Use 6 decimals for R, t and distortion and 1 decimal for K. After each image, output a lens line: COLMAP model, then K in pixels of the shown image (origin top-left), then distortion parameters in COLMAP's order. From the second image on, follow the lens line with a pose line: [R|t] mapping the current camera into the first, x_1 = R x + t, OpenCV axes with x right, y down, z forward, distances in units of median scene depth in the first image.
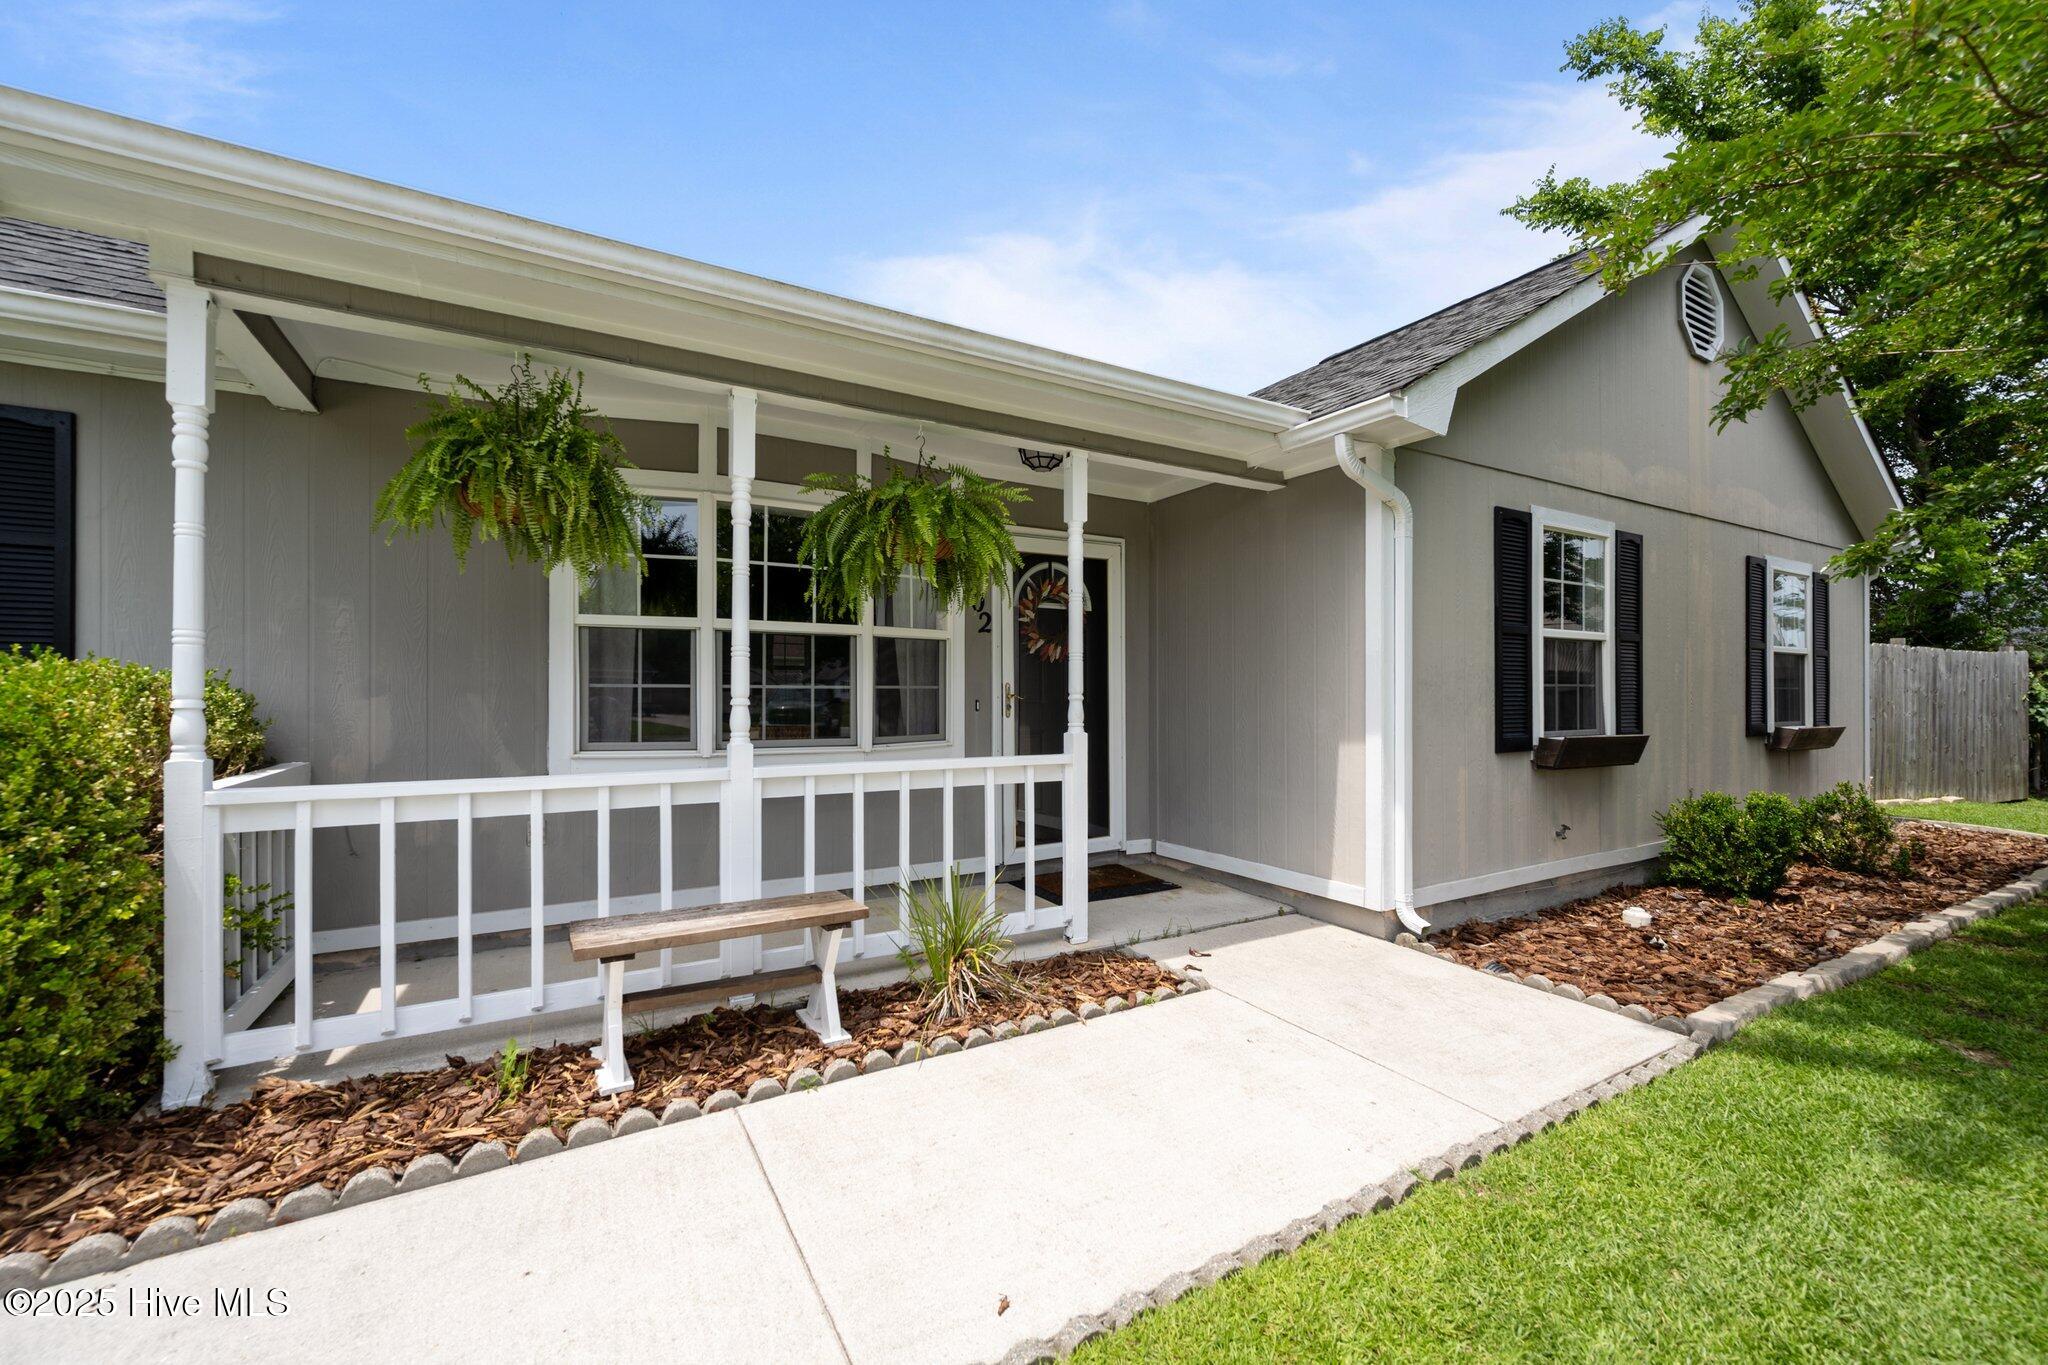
lens RADIAL K [[815.8, 0, 1024.6], [0, 815.8, 682.2], [0, 0, 1]] dist [0.002273, -0.000644]
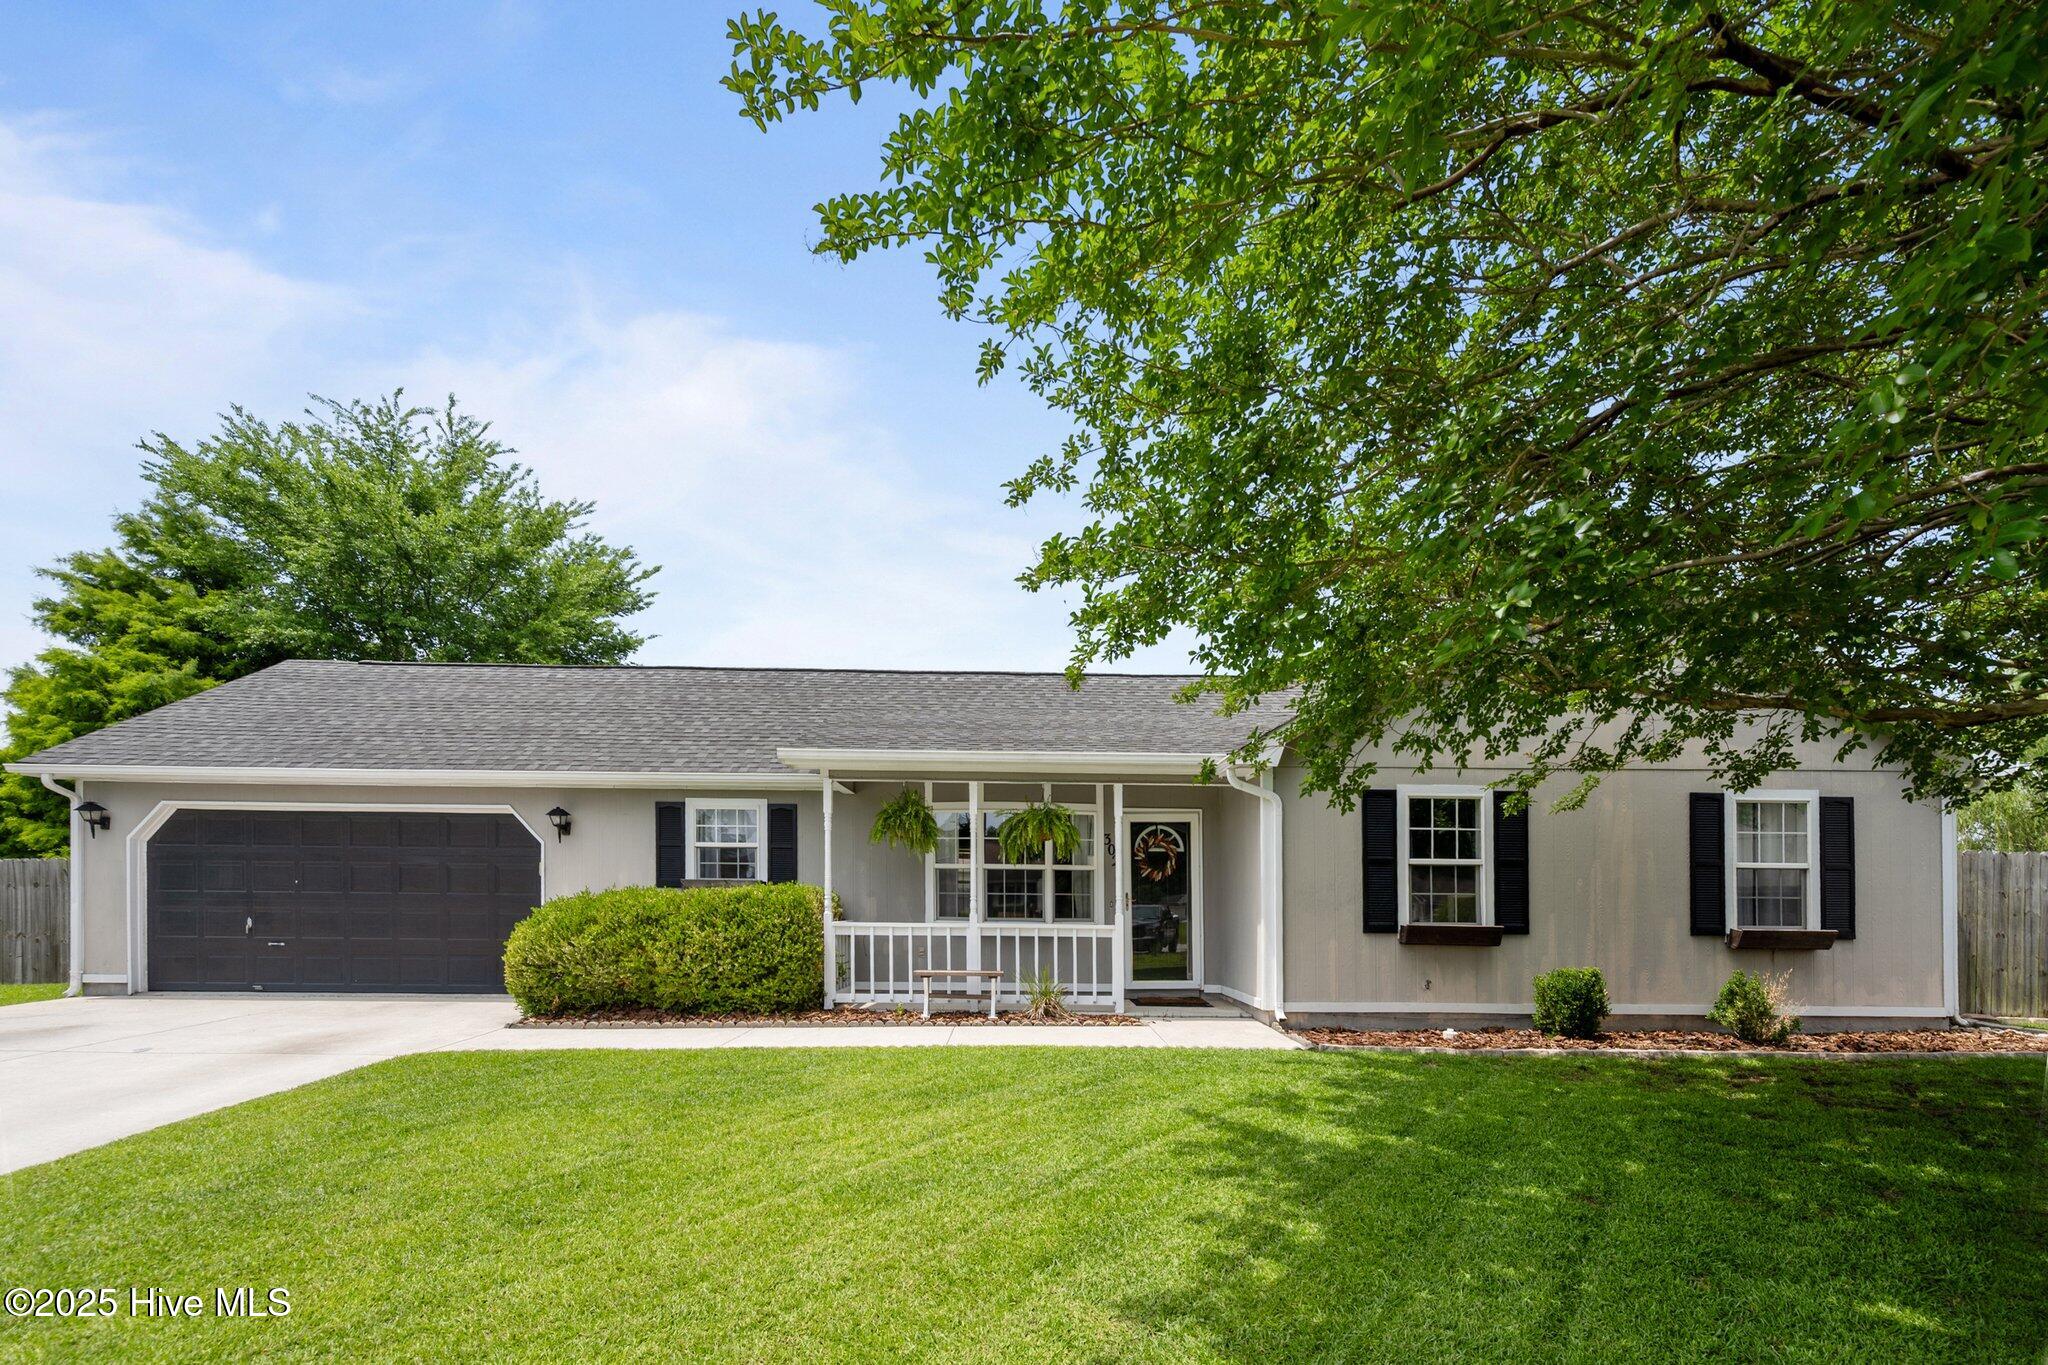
lens RADIAL K [[972.7, 0, 1037.9], [0, 972.7, 676.1], [0, 0, 1]] dist [0.000598, -0.000083]
pose [[0.879964, -0.097417, -0.464945, 1.296798], [-0.002486, 0.977789, -0.209575, -0.022298], [0.475034, 0.185574, 0.860177, -1.681437]]
